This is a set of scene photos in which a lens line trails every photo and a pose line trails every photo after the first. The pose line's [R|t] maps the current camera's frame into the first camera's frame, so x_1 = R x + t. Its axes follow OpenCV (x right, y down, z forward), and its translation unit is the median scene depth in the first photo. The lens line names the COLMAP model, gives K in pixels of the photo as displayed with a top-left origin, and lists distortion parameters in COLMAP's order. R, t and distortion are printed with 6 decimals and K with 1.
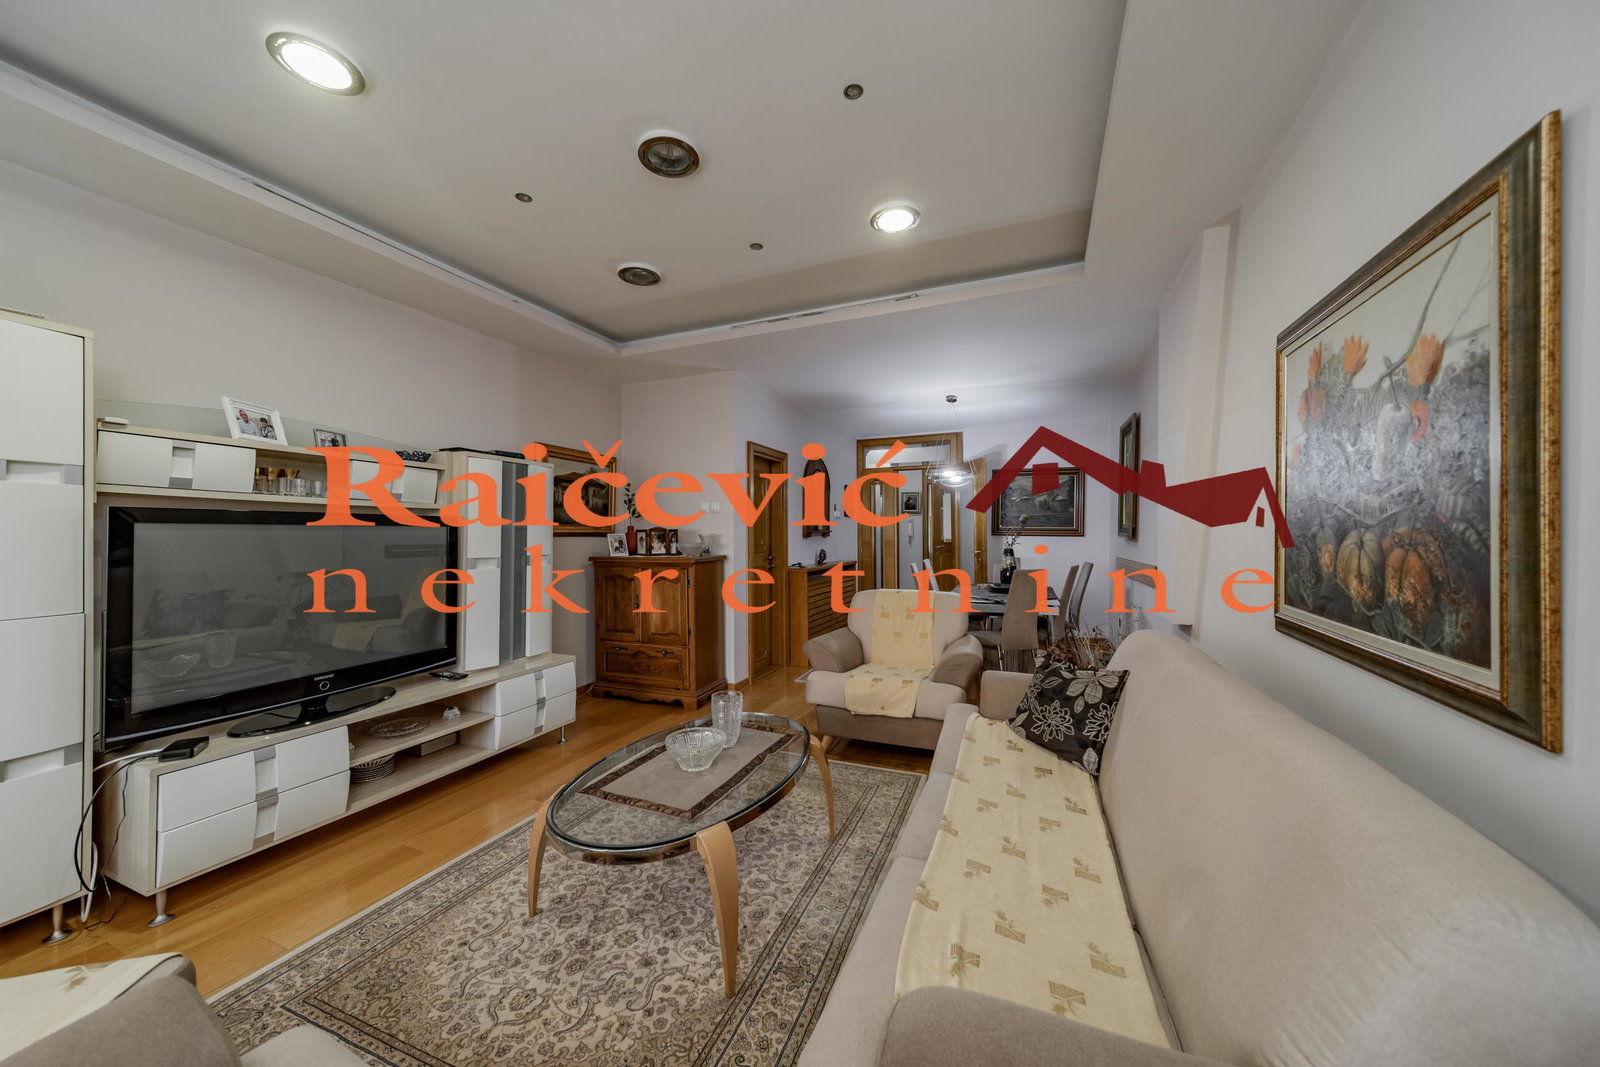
lens RADIAL K [[555.5, 0, 796.4], [0, 555.5, 531.3], [0, 0, 1]] dist [0.000201, 0.000021]
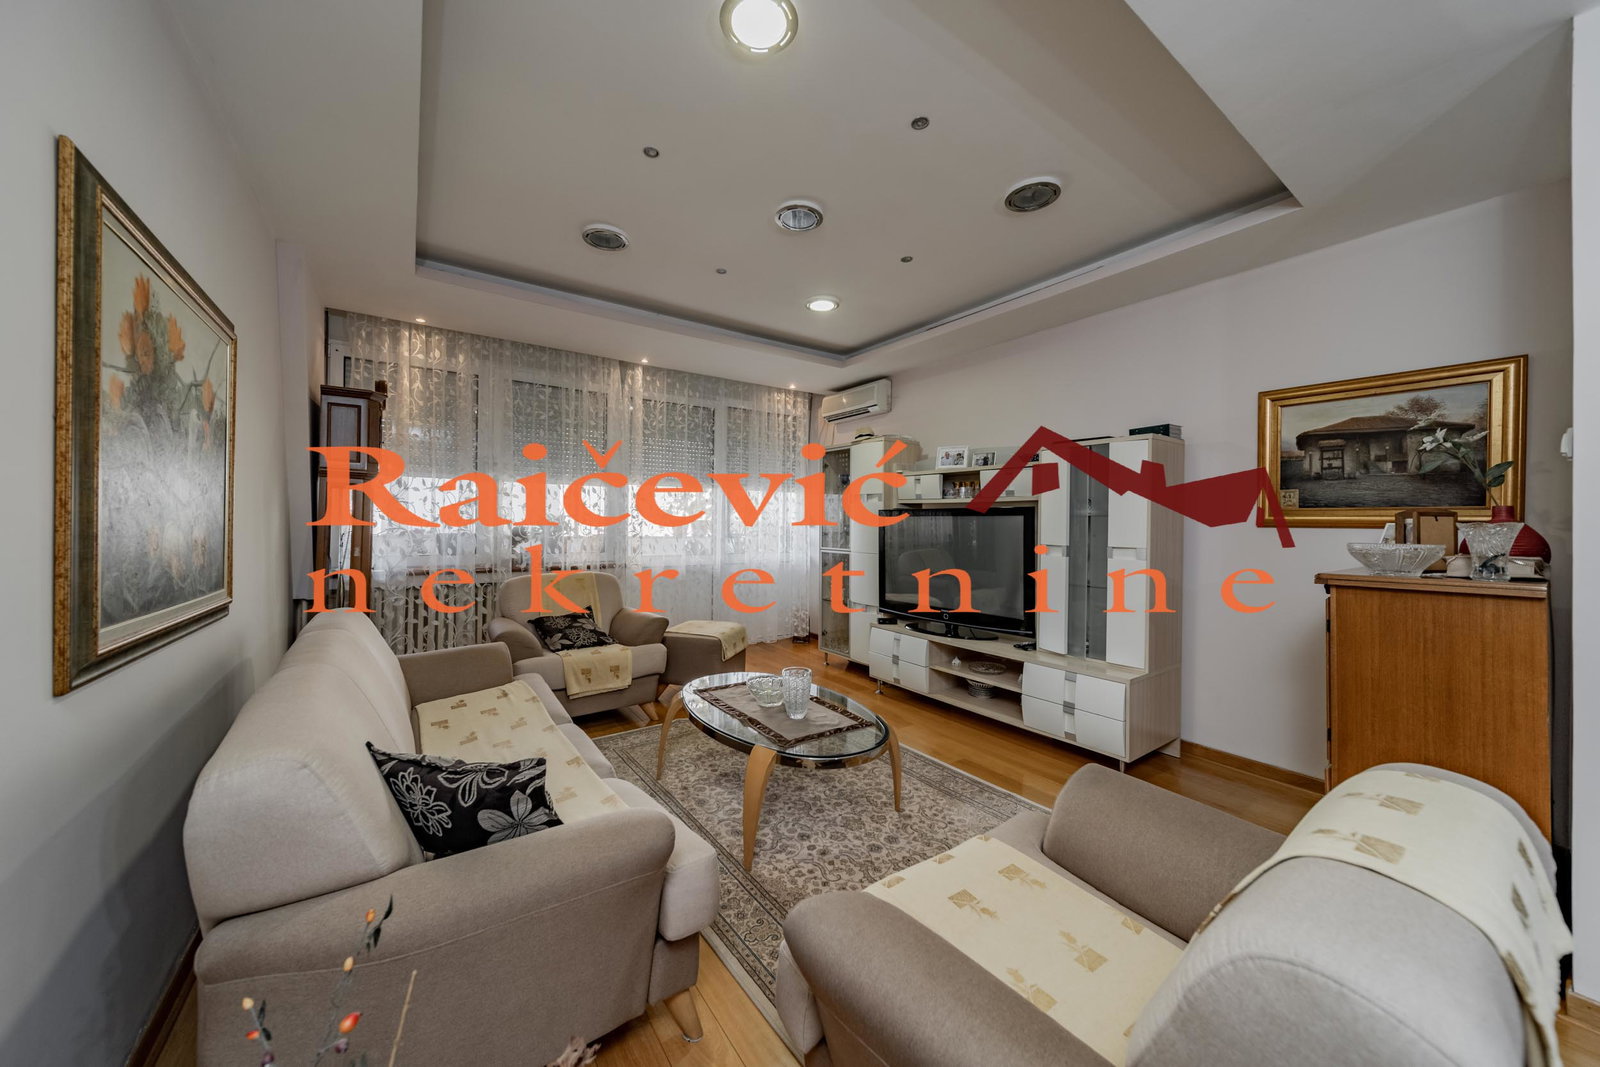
lens RADIAL K [[555.5, 0, 794.4], [0, 555.5, 526.2], [0, 0, 1]] dist [0.000201, 0.000021]
pose [[-0.529684, 0.019060, -0.847981, 0.694476], [0.012358, 0.999815, 0.014753, -0.012778], [0.848105, -0.002665, -0.529821, 1.379897]]
